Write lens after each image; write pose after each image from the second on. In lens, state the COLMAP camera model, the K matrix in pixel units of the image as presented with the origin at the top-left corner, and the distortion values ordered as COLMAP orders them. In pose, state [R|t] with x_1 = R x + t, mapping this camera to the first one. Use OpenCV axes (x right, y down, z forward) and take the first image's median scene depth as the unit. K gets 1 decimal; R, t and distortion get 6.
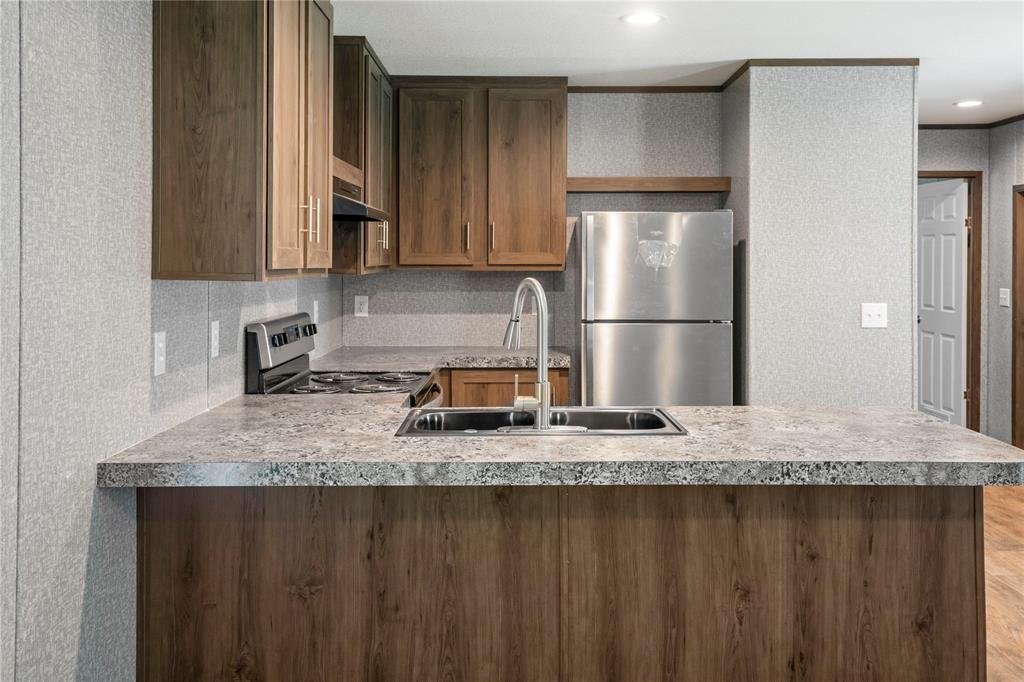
lens RADIAL K [[966.2, 0, 512.0], [0, 966.2, 265.7], [0, 0, 1]] dist [0.009389, 0.014360]
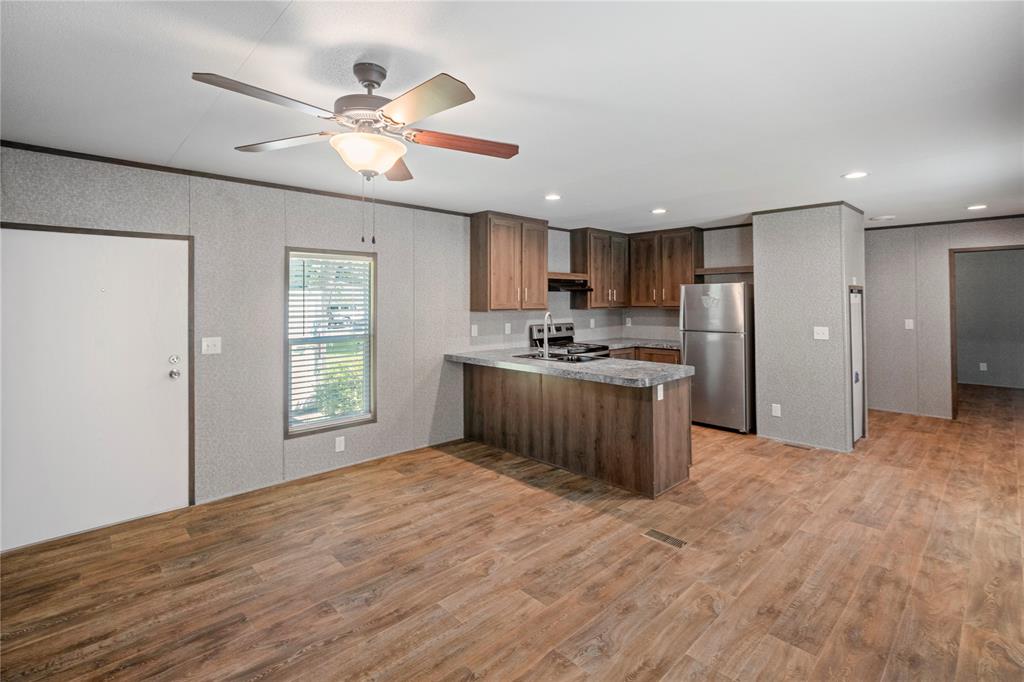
lens RADIAL K [[468.6, 0, 512.9], [0, 468.6, 292.1], [0, 0, 1]] dist [-0.000265, -0.000033]
pose [[0.692588, -0.018051, -0.721107, 1.162403], [0.002015, 0.999731, -0.023090, -0.020992], [0.721330, 0.014539, 0.692438, -0.204001]]
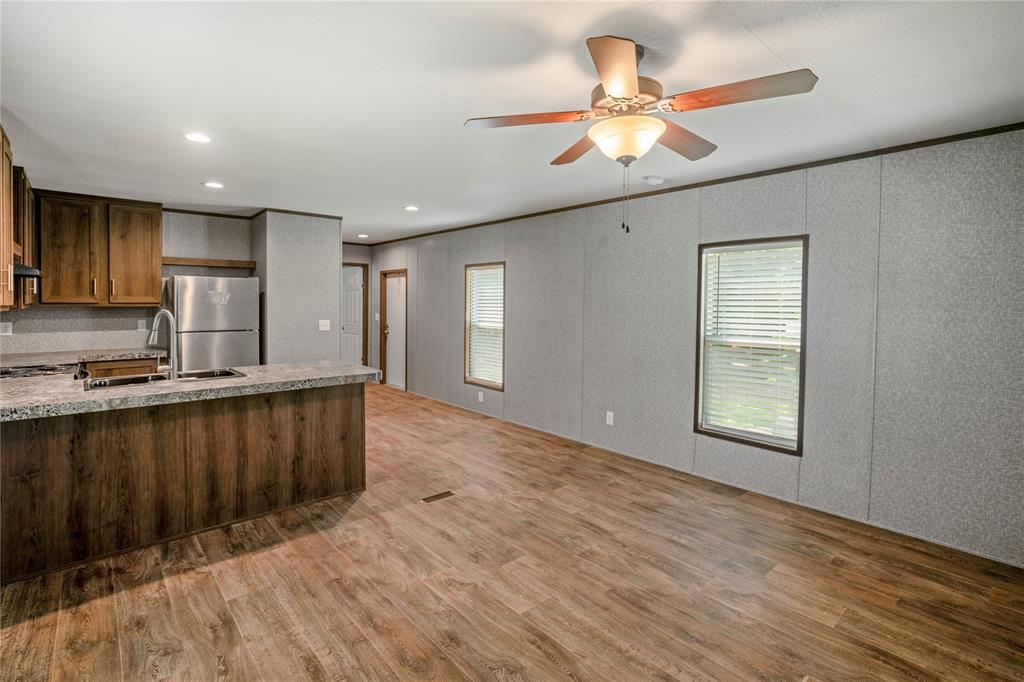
lens RADIAL K [[490.5, 0, 497.4], [0, 490.5, 310.6], [0, 0, 1]] dist [-0.001640, 0.000320]
pose [[0.763160, -0.006481, 0.646178, -0.127980], [-0.003023, 0.999903, 0.013599, -0.002748], [-0.646203, -0.012331, 0.763066, -0.309555]]
